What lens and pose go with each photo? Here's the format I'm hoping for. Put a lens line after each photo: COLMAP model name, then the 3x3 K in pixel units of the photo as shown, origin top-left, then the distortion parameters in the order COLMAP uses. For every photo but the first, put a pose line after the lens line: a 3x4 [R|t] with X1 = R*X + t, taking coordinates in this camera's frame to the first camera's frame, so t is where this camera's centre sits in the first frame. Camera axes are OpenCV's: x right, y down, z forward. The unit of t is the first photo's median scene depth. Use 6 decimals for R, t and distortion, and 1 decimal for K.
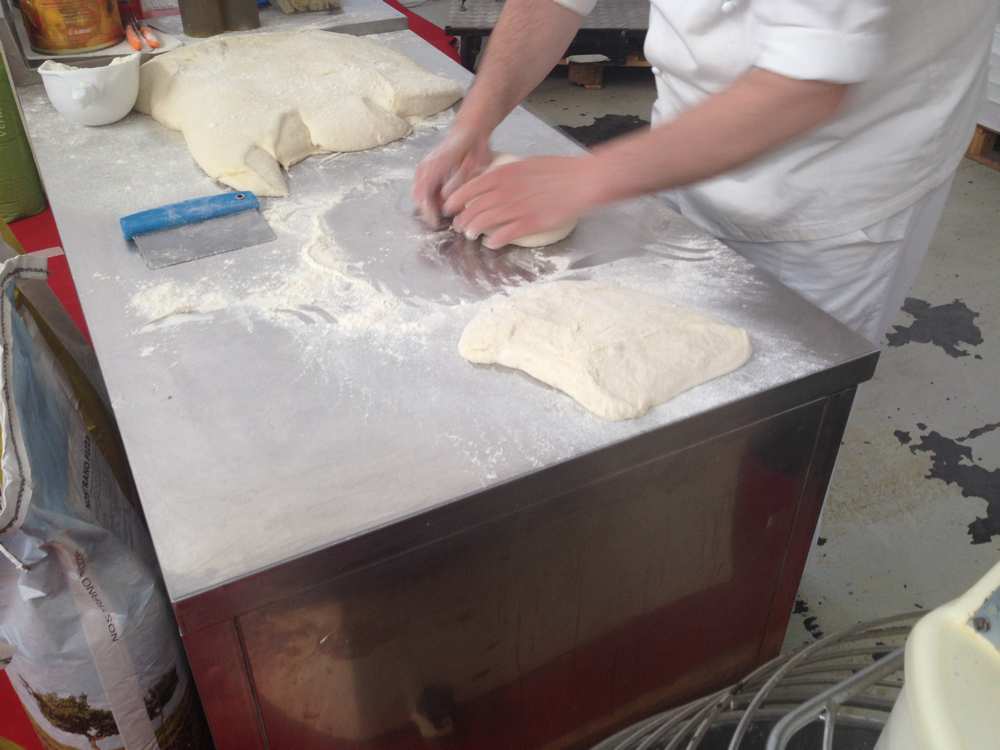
lens RADIAL K [[923.6, 0, 495.3], [0, 923.6, 372.7], [0, 0, 1]] dist [0.140221, -0.245740]
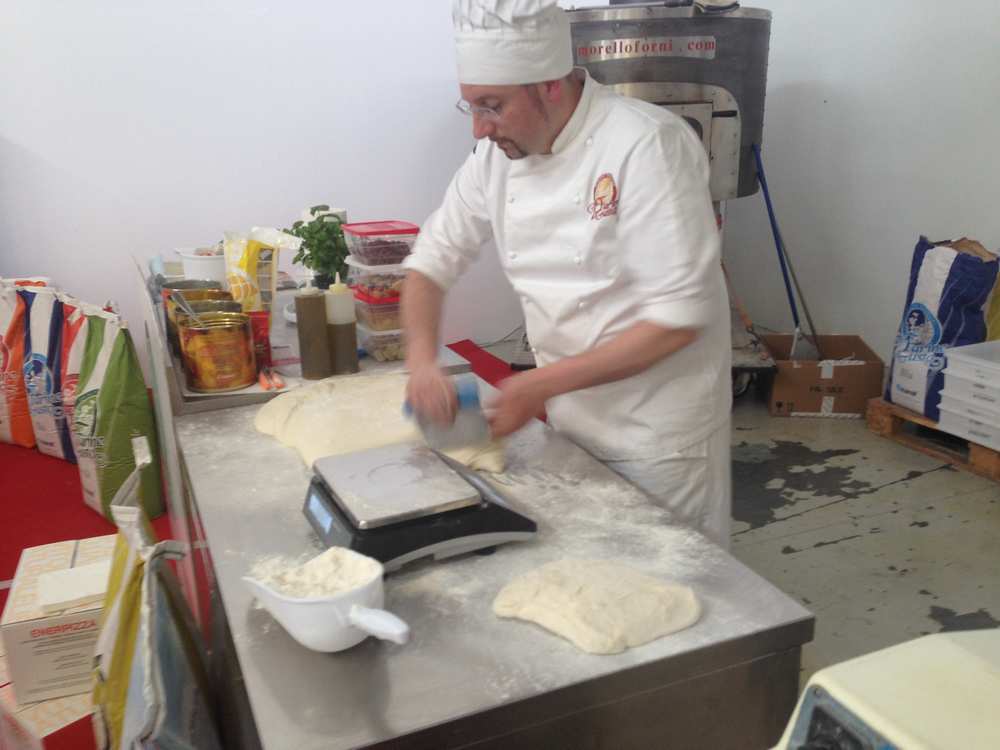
lens RADIAL K [[919.6, 0, 491.2], [0, 919.6, 369.4], [0, 0, 1]] dist [0.135820, -0.229365]
pose [[0.996570, -0.000893, -0.082754, 0.061916], [-0.026804, 0.942560, -0.332960, 0.081166], [0.078298, 0.334036, 0.939302, -0.301350]]
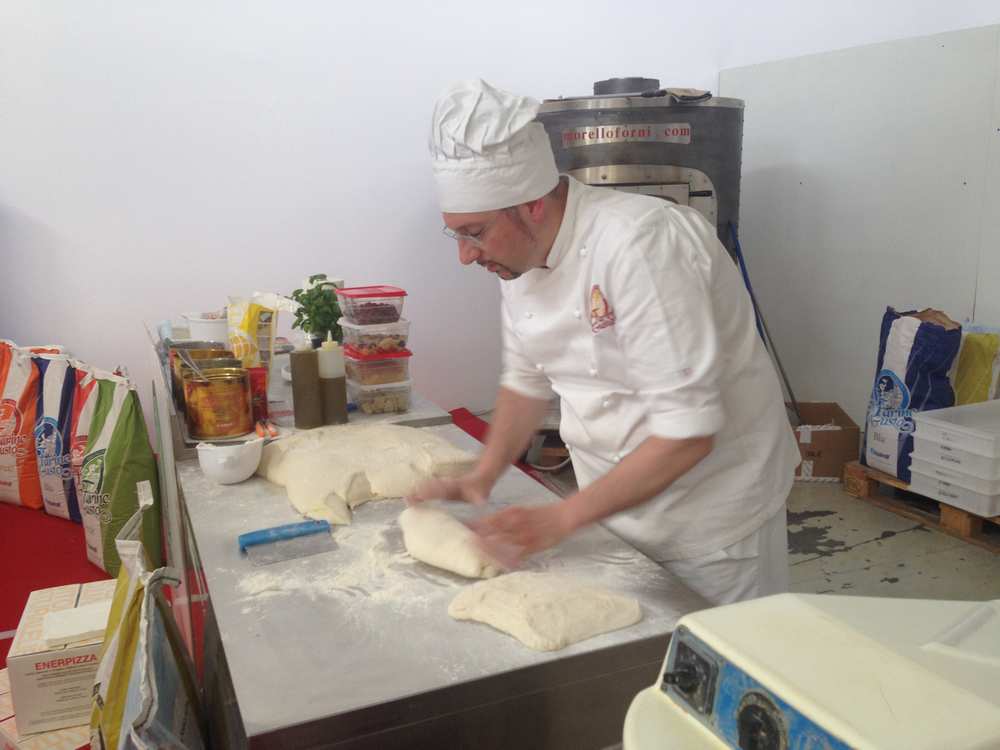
lens RADIAL K [[919.6, 0, 491.2], [0, 919.6, 369.4], [0, 0, 1]] dist [0.135820, -0.229365]
pose [[0.996037, -0.006706, -0.088691, 0.138953], [-0.030523, 0.910831, -0.411650, 0.195770], [0.083542, 0.412726, 0.907016, -0.432062]]
